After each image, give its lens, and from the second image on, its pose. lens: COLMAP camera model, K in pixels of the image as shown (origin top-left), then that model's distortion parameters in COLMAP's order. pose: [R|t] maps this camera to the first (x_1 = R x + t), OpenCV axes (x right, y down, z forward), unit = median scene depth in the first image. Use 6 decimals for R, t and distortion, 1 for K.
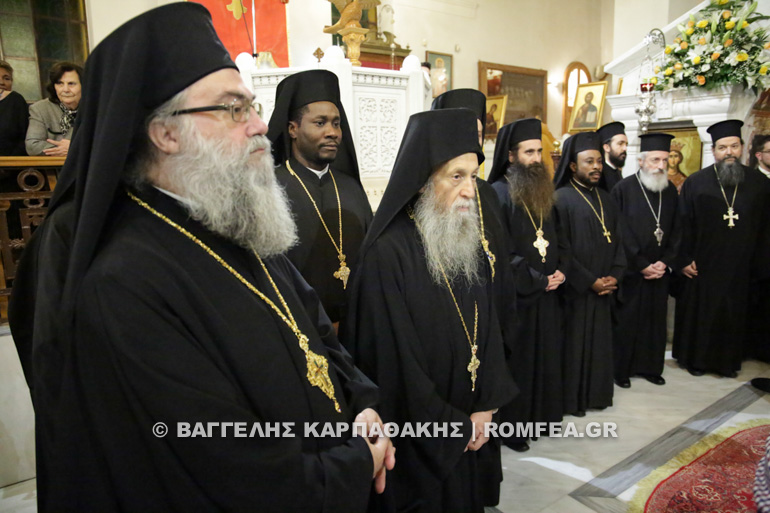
lens RADIAL K [[511.1, 0, 378.1], [0, 511.1, 250.2], [0, 0, 1]] dist [-0.057469, 0.031795]
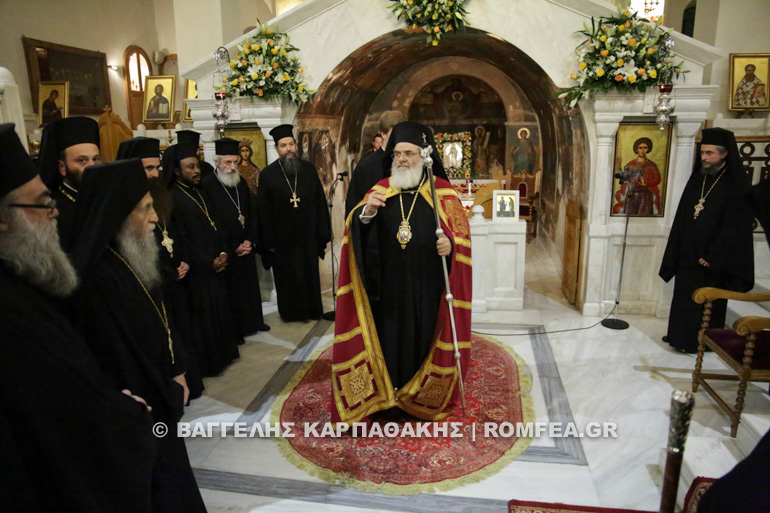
lens RADIAL K [[511.1, 0, 382.5], [0, 511.1, 254.3], [0, 0, 1]] dist [-0.057469, 0.031795]
pose [[0.697078, -0.150718, 0.700975, -0.088323], [0.124507, 0.988249, 0.088670, -0.015117], [-0.706102, 0.025466, 0.707652, -0.099779]]
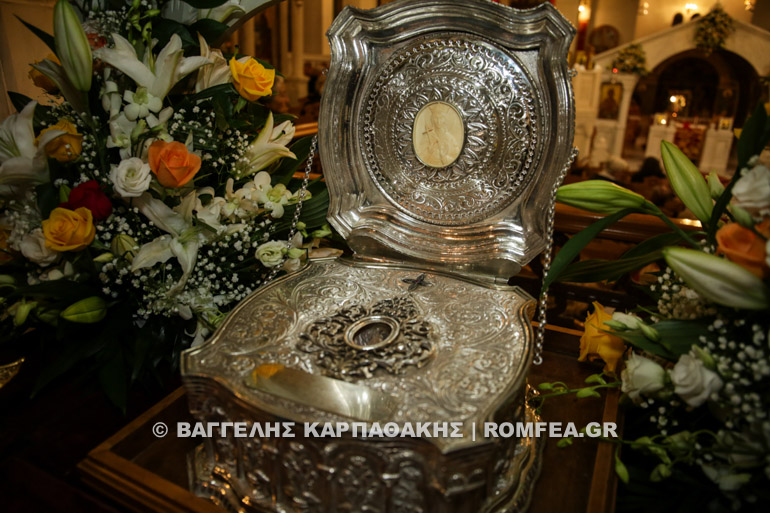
lens RADIAL K [[511.1, 0, 388.3], [0, 511.1, 256.3], [0, 0, 1]] dist [-0.057469, 0.031795]
pose [[0.848034, -0.126772, 0.514555, -2.329087], [0.041156, 0.983788, 0.174548, 0.187149], [-0.528341, -0.126846, 0.839503, -0.969300]]
